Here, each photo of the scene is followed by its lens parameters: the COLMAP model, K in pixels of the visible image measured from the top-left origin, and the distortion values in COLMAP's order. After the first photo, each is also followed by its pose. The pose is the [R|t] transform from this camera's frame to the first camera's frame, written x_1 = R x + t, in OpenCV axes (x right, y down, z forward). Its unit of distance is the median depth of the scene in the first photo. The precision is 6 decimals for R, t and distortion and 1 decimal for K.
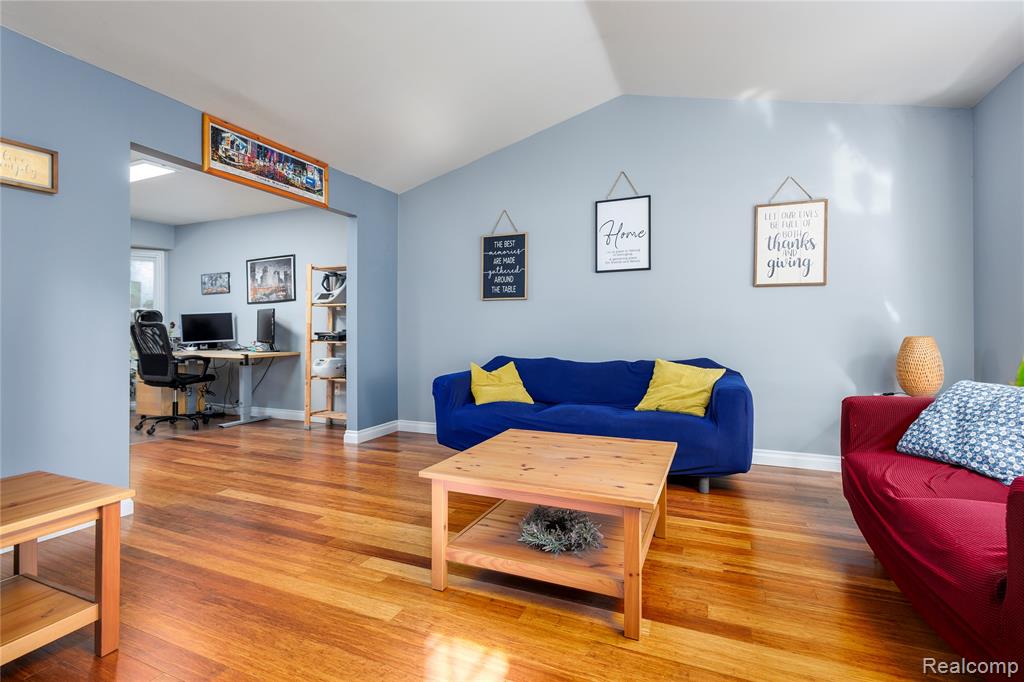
lens RADIAL K [[472.9, 0, 513.0], [0, 472.9, 338.9], [0, 0, 1]] dist [-0.004624, -0.000186]
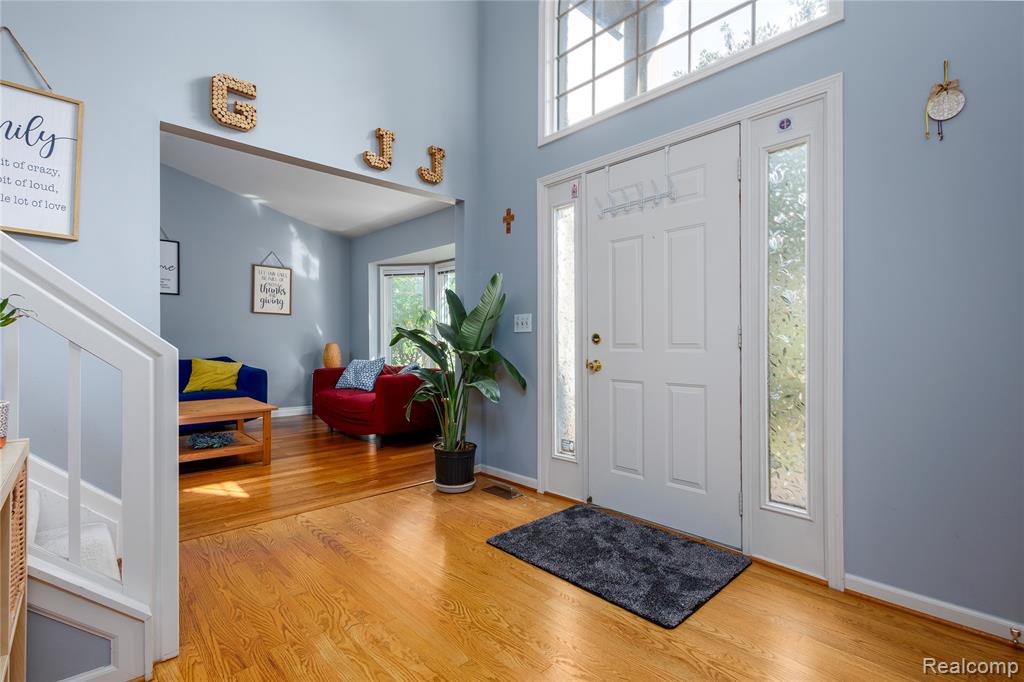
lens RADIAL K [[472.9, 0, 513.2], [0, 472.9, 343.7], [0, 0, 1]] dist [-0.004624, -0.000186]
pose [[0.403826, 0.006333, 0.914814, -0.652929], [0.006415, 0.999932, -0.009755, 0.019356], [-0.914813, 0.009808, 0.403758, -0.518127]]
